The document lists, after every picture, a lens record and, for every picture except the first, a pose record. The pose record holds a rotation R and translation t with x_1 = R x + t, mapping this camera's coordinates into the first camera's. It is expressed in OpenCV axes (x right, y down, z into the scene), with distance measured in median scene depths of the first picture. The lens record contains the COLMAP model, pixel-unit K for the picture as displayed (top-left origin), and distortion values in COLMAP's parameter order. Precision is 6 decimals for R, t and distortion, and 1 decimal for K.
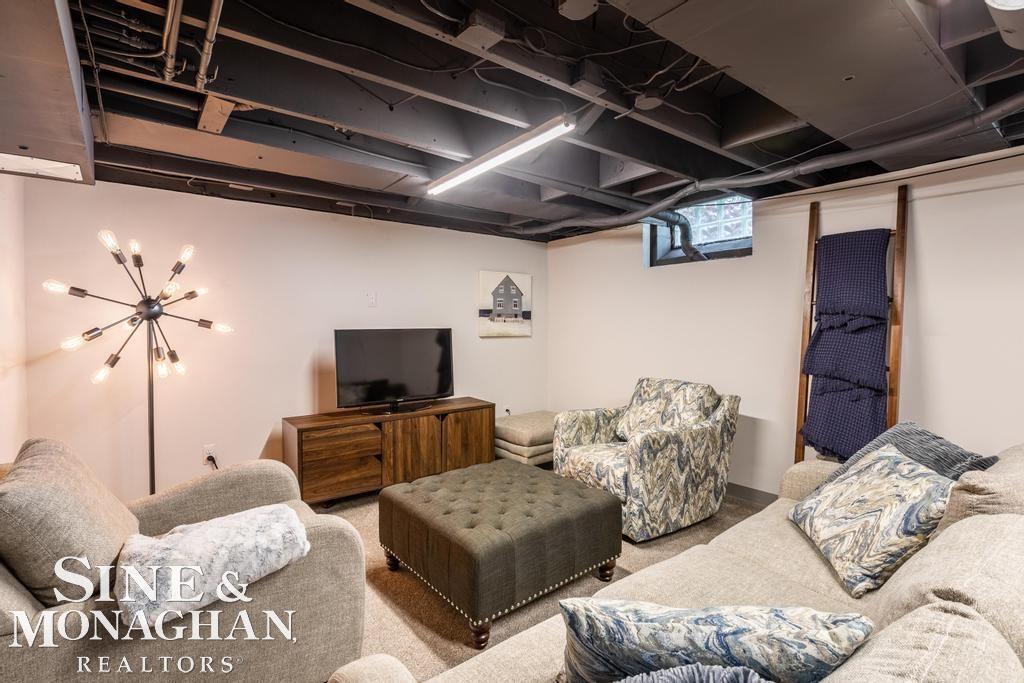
lens RADIAL K [[491.3, 0, 513.5], [0, 491.3, 336.3], [0, 0, 1]] dist [0.000604, -0.001118]
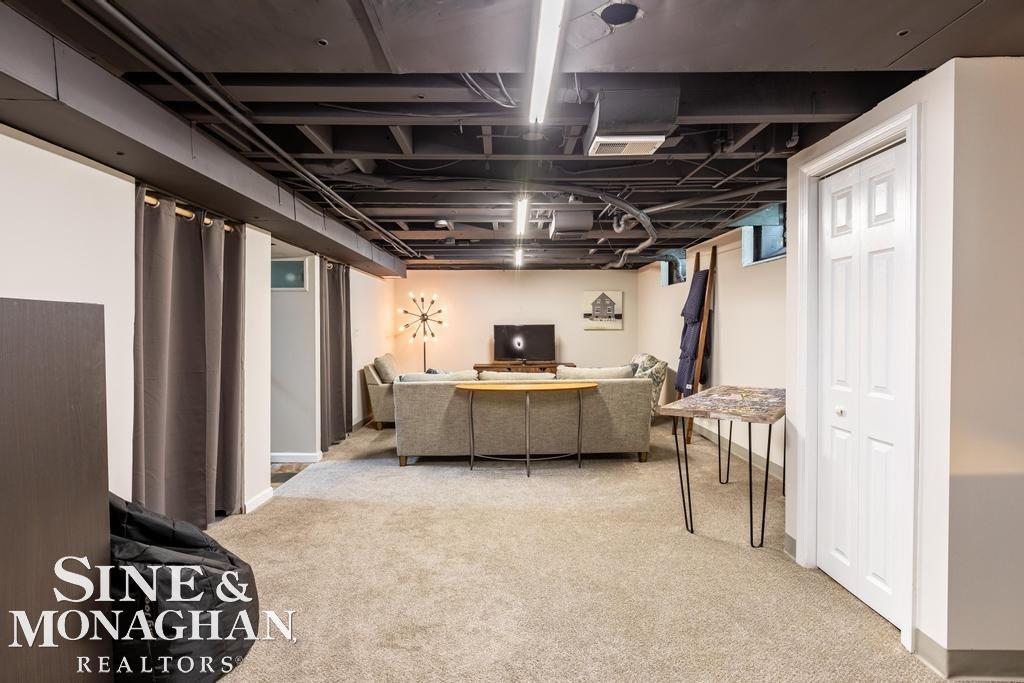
lens RADIAL K [[506.9, 0, 508.4], [0, 506.9, 337.2], [0, 0, 1]] dist [-0.001308, -0.000125]
pose [[0.809012, 0.011089, -0.587687, 1.190866], [-0.009791, 0.999938, 0.005390, 0.033043], [0.587710, 0.001393, 0.809070, -0.932577]]
